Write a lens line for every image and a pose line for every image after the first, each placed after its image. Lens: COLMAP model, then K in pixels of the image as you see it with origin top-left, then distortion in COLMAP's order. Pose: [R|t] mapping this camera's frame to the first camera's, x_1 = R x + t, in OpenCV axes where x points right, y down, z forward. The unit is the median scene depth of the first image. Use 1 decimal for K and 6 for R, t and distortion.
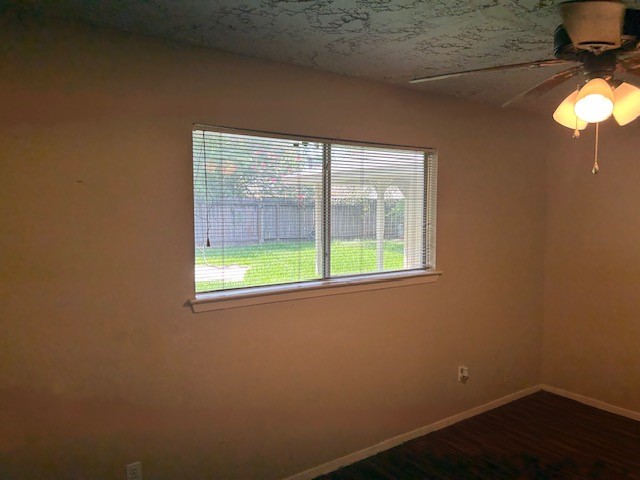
lens RADIAL K [[485.3, 0, 320.0], [0, 485.3, 240.0], [0, 0, 1]] dist [0.001699, 0.001881]
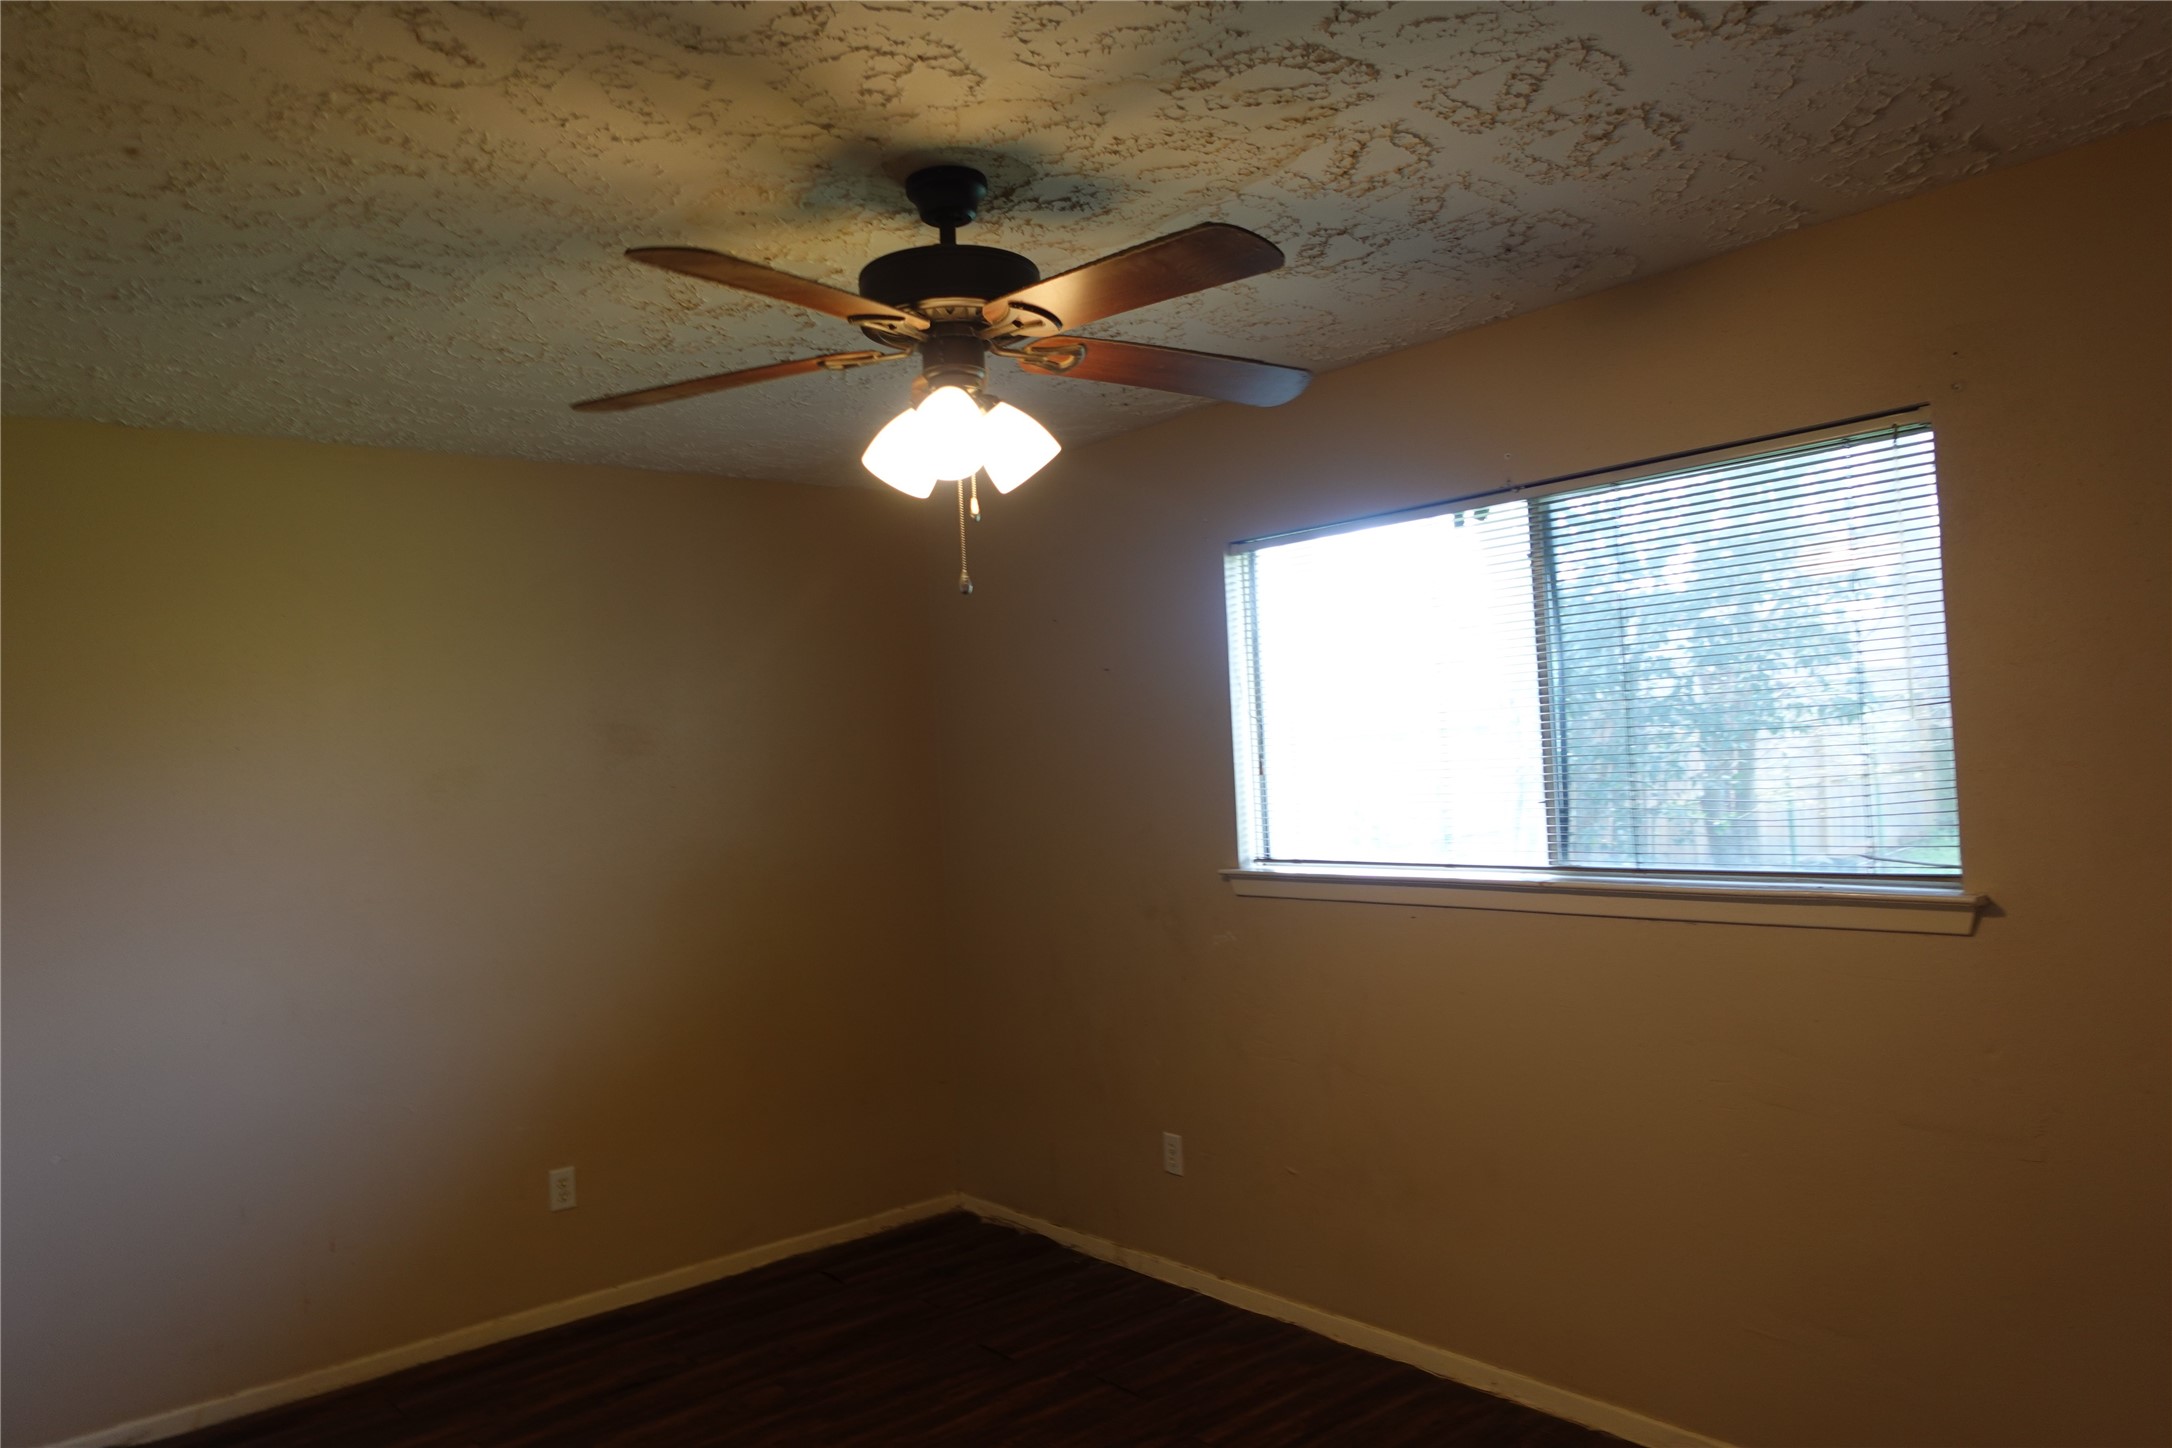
lens RADIAL K [[1497.4, 0, 1090.8], [0, 1497.4, 715.0], [0, 0, 1]] dist [0.002860, -0.004299]
pose [[0.077664, -0.015114, -0.996865, 1.109472], [0.000079, 0.999885, -0.015153, -0.018375], [0.996980, 0.001098, 0.077657, 0.584553]]
